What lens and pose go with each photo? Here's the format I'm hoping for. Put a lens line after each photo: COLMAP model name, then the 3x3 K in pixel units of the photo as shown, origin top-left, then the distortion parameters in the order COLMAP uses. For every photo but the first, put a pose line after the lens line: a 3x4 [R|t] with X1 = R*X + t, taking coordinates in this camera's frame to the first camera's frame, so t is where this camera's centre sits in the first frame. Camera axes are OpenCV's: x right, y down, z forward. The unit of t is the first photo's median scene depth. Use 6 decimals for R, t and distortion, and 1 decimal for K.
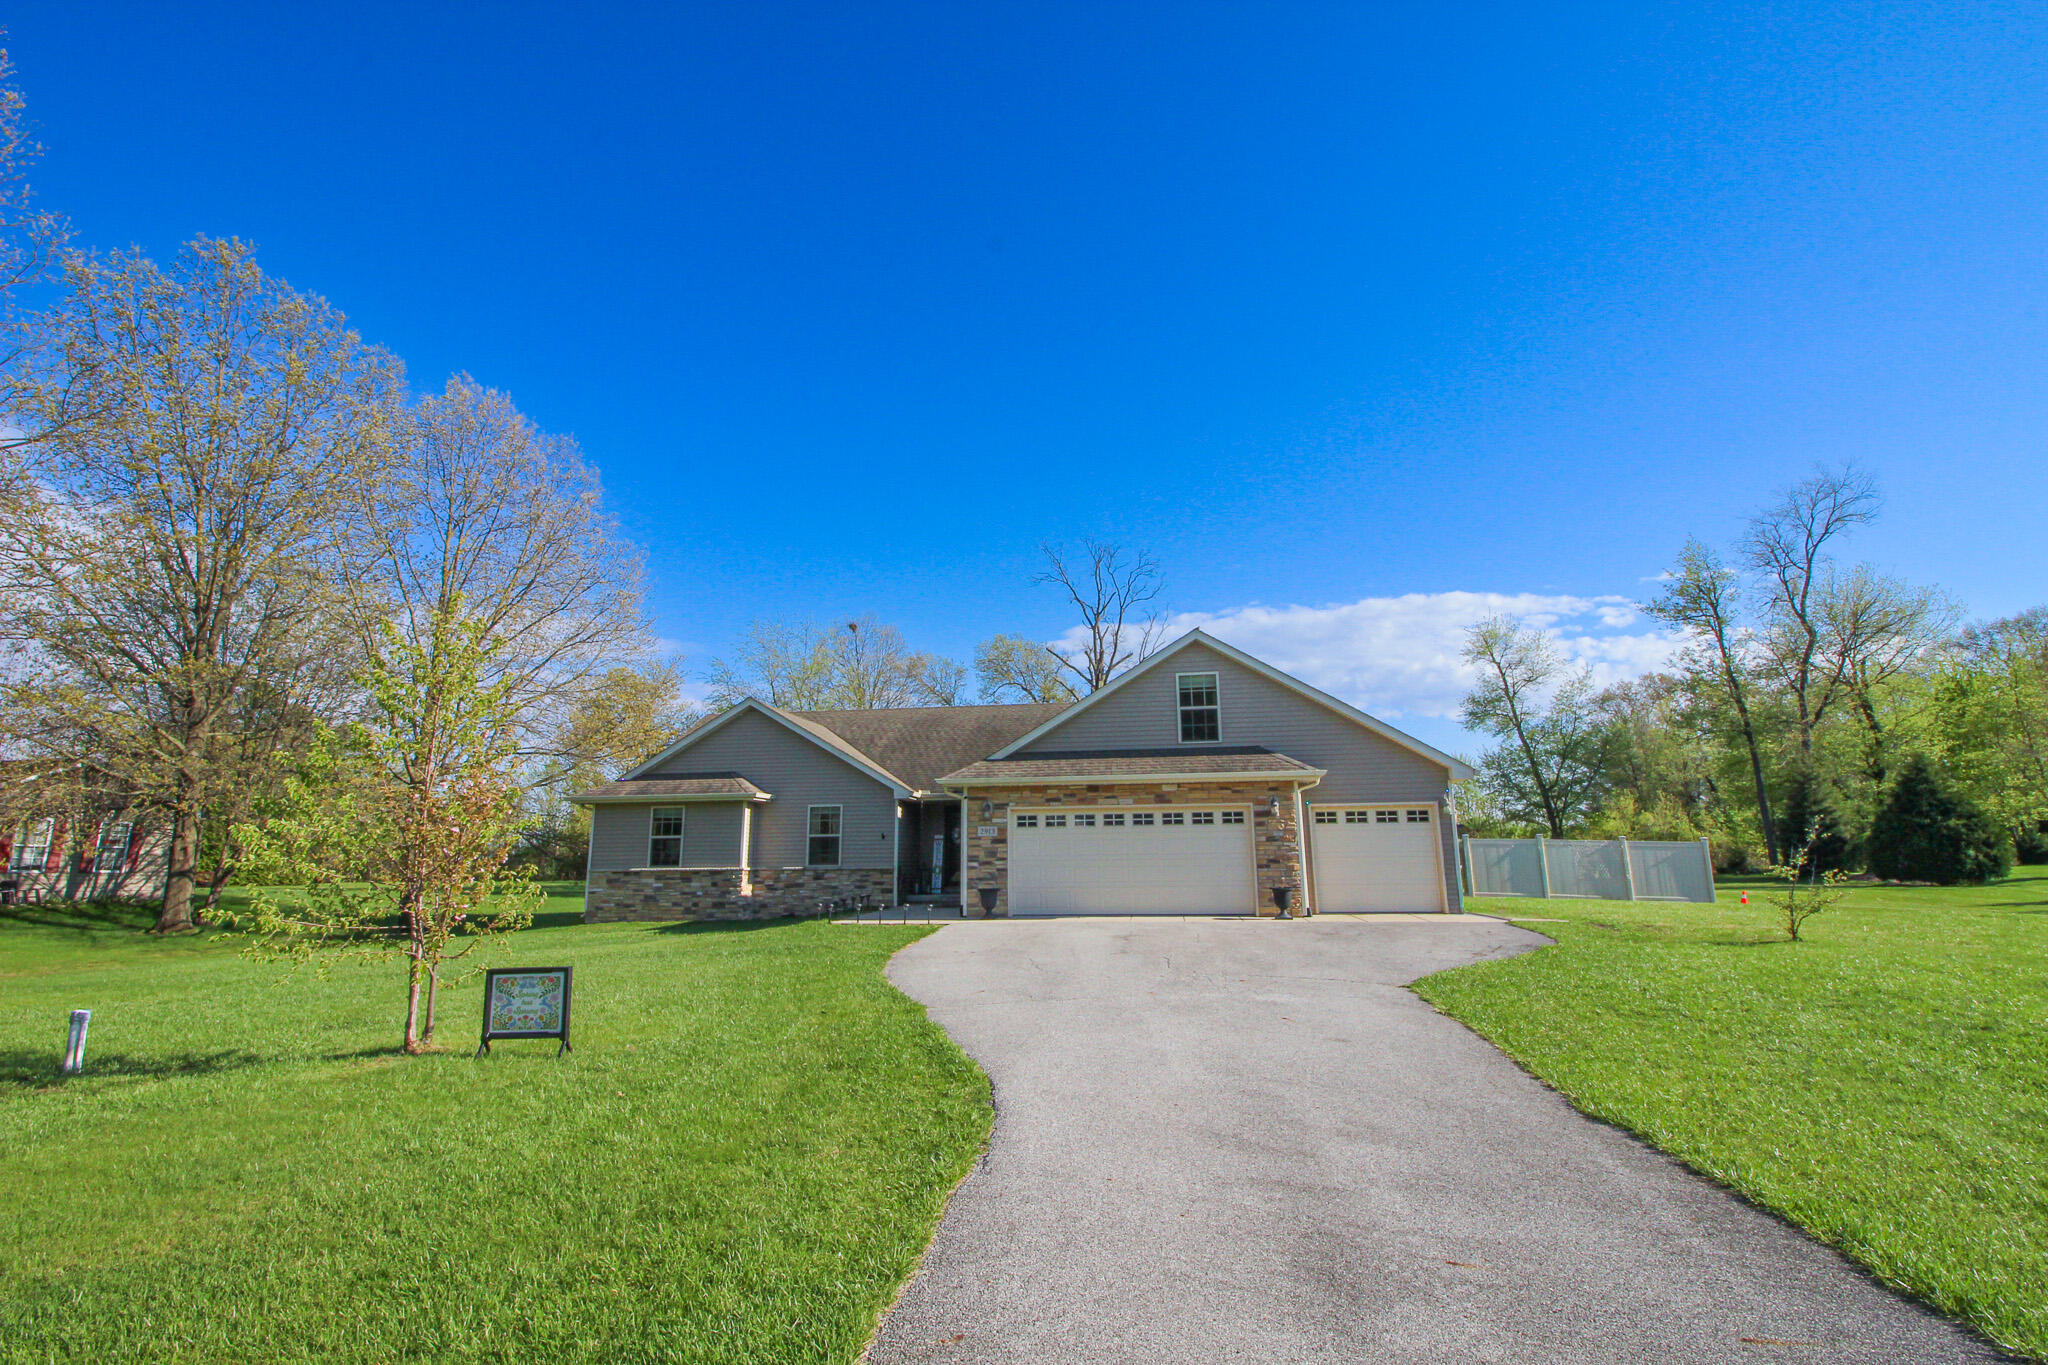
lens RADIAL K [[957.5, 0, 1033.6], [0, 957.5, 653.1], [0, 0, 1]] dist [-0.001032, -0.013425]
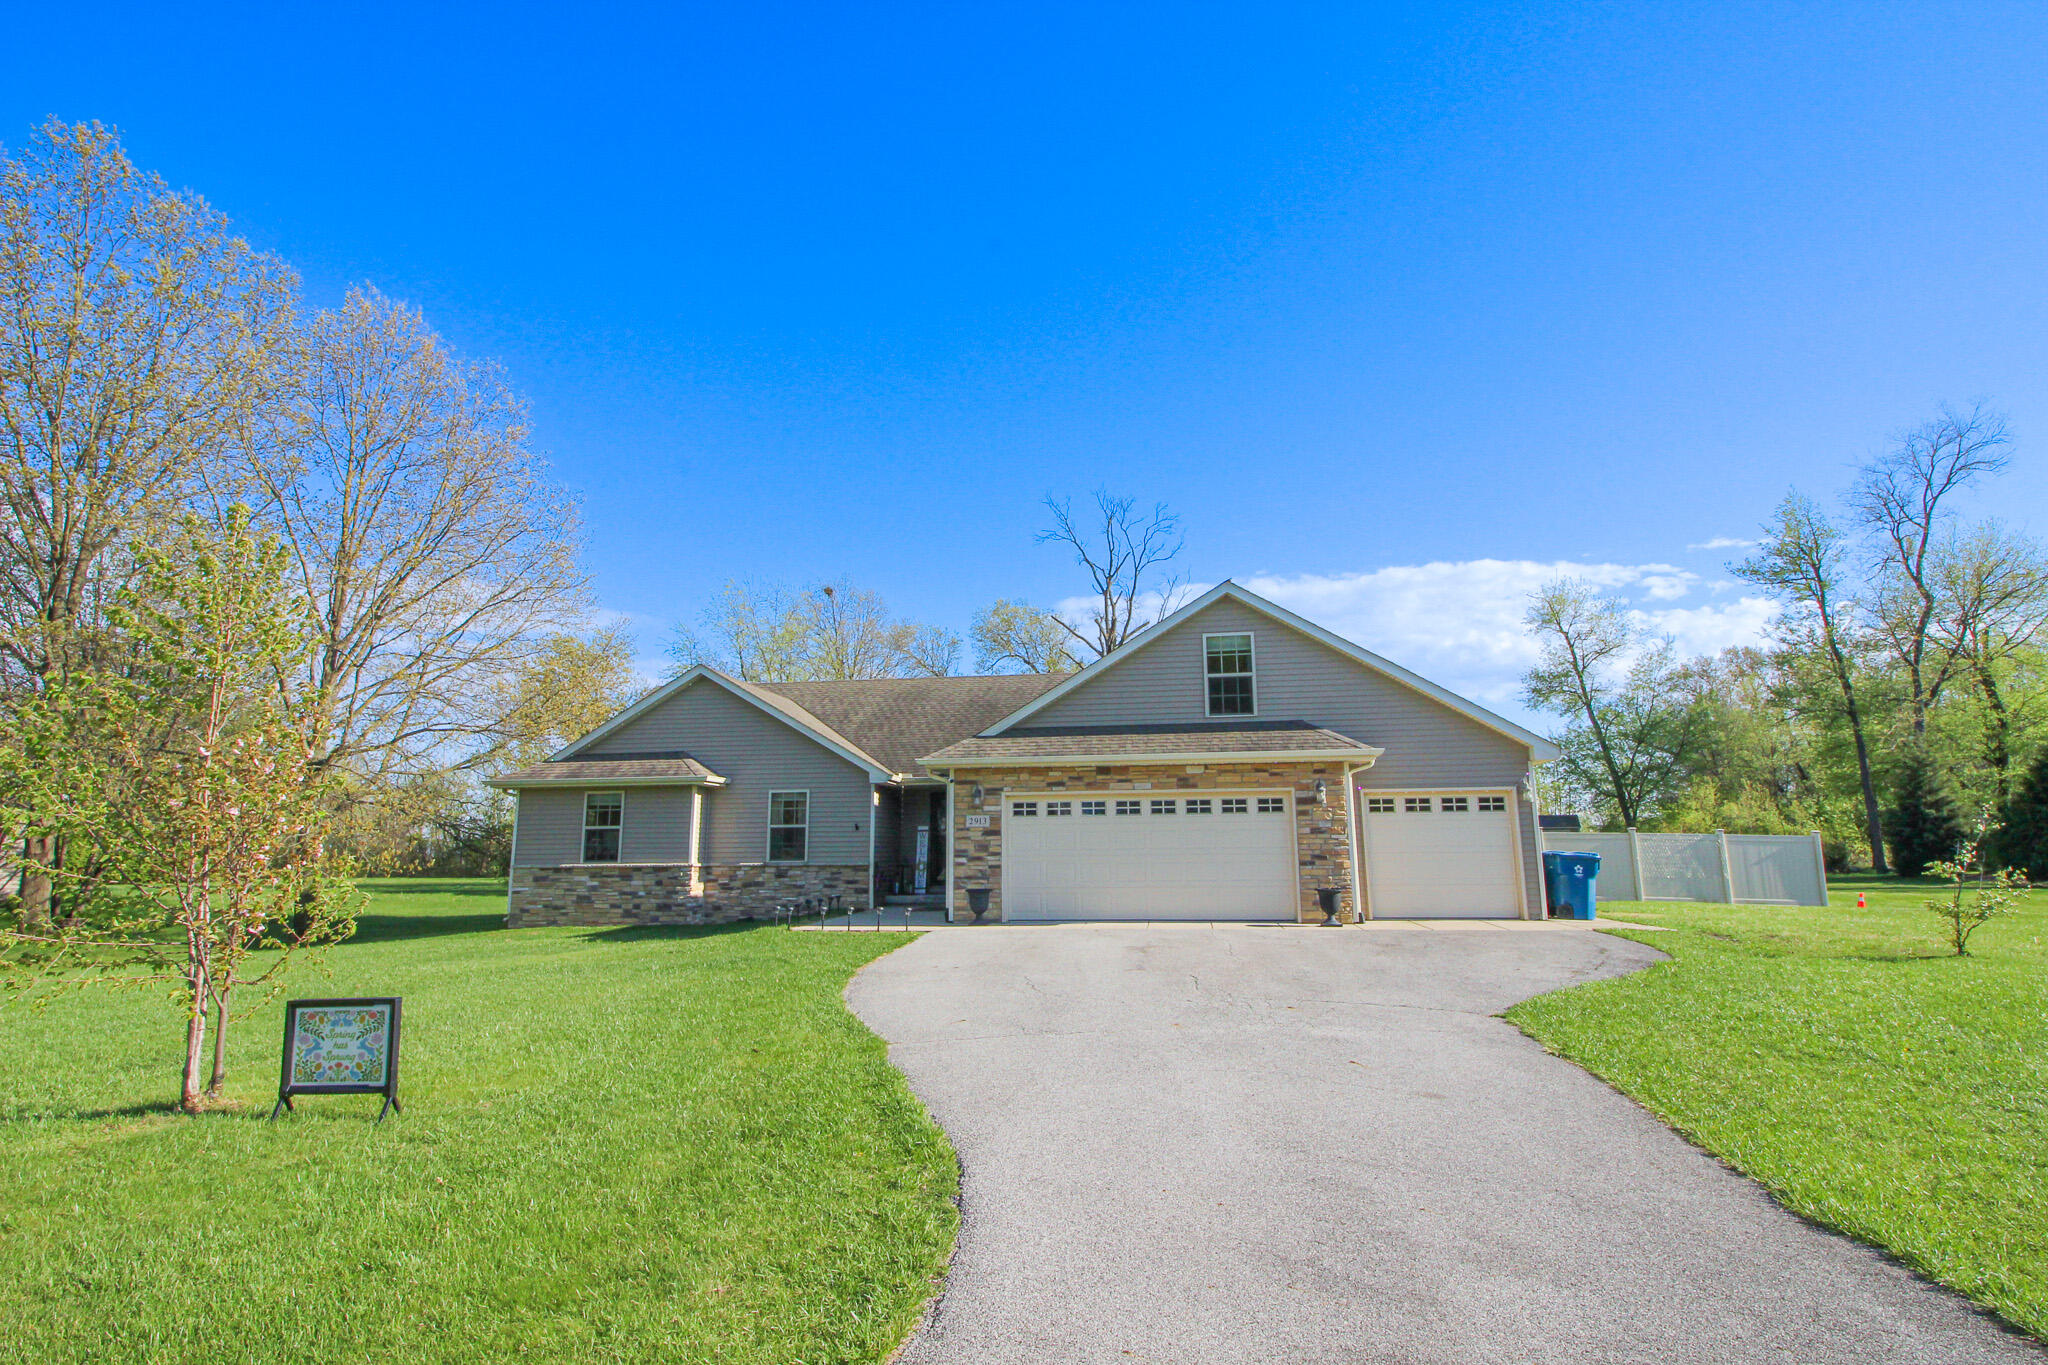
lens RADIAL K [[1062.5, 0, 1033.8], [0, 1062.5, 656.6], [0, 0, 1]] dist [0.001956, -0.012791]
pose [[0.999991, 0.001120, -0.004117, 0.004393], [-0.001002, 0.999597, 0.028387, 0.014206], [0.004147, -0.028383, 0.999589, 0.067205]]
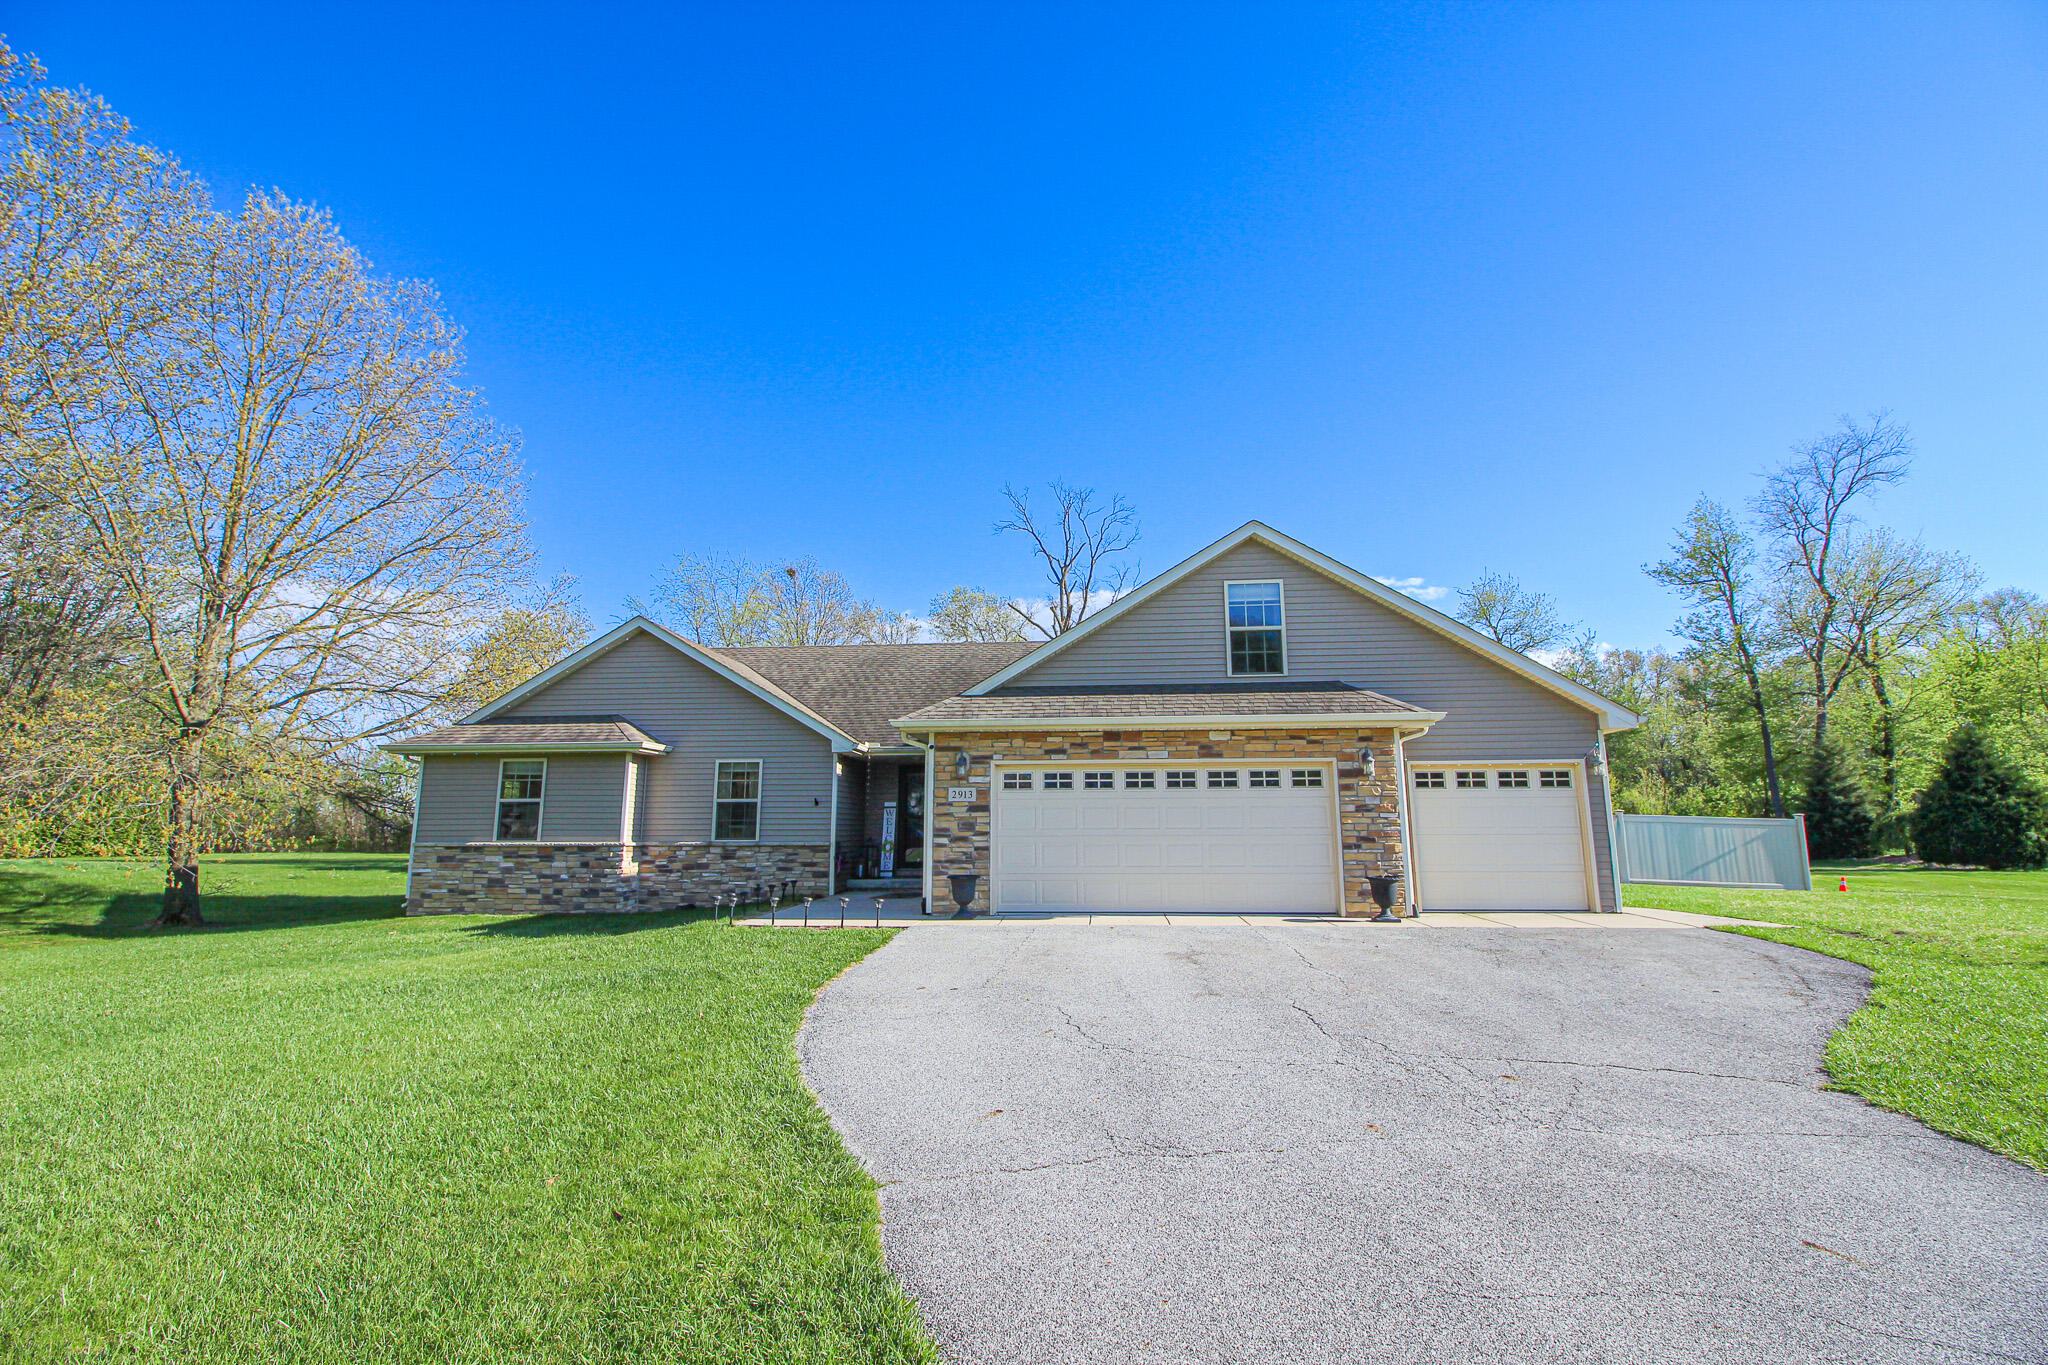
lens RADIAL K [[957.5, 0, 1033.6], [0, 957.5, 653.1], [0, 0, 1]] dist [-0.001032, -0.013425]
pose [[0.998384, 0.017681, 0.054012, -0.033175], [-0.019056, 0.999505, 0.025052, 0.058550], [-0.053542, -0.026041, 0.998226, 0.272621]]
